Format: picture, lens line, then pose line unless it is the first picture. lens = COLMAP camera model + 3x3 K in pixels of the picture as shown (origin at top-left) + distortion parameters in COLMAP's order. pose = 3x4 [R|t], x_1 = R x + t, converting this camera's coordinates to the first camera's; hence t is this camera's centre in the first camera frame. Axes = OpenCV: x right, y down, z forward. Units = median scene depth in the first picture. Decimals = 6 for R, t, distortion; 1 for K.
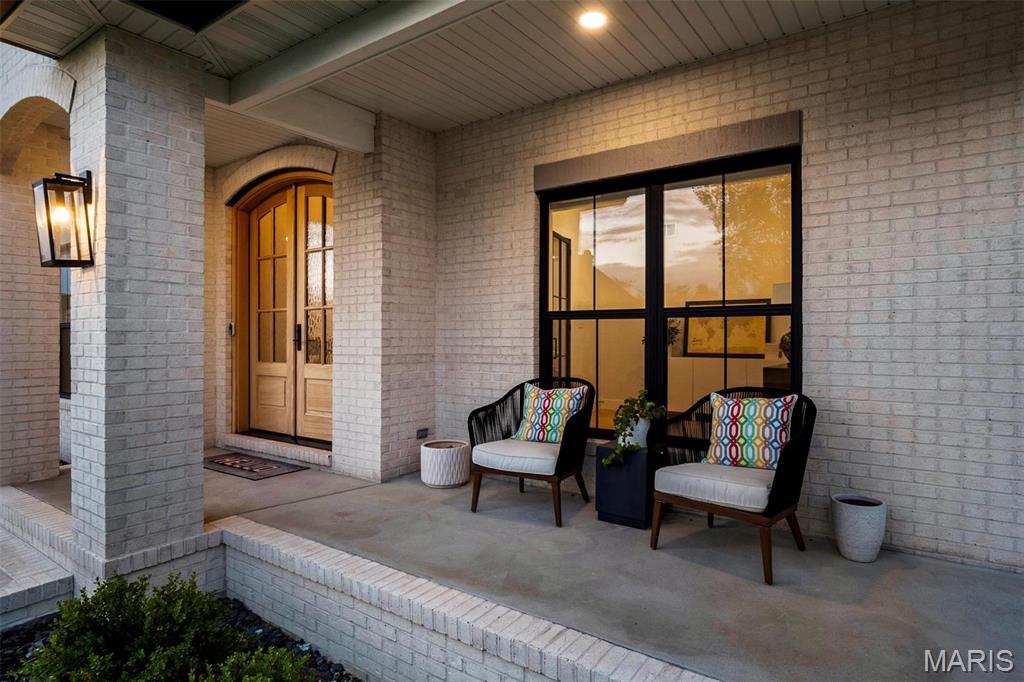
lens RADIAL K [[564.2, 0, 512.0], [0, 564.2, 341.0], [0, 0, 1]] dist [-0.001044, -0.000424]
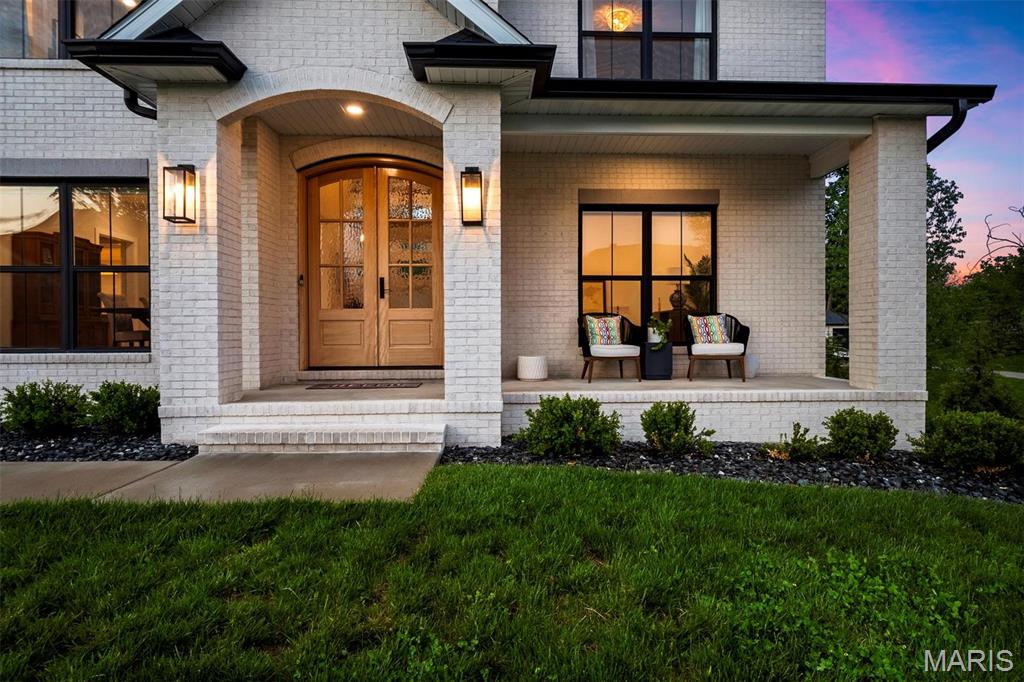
lens RADIAL K [[589.5, 0, 512.0], [0, 589.5, 341.0], [0, 0, 1]] dist [-0.000990, 0.000094]
pose [[0.795834, -0.011502, 0.605406, -1.354302], [0.006631, 0.999925, 0.010280, 0.144063], [-0.605479, -0.004167, 0.795850, -0.326891]]
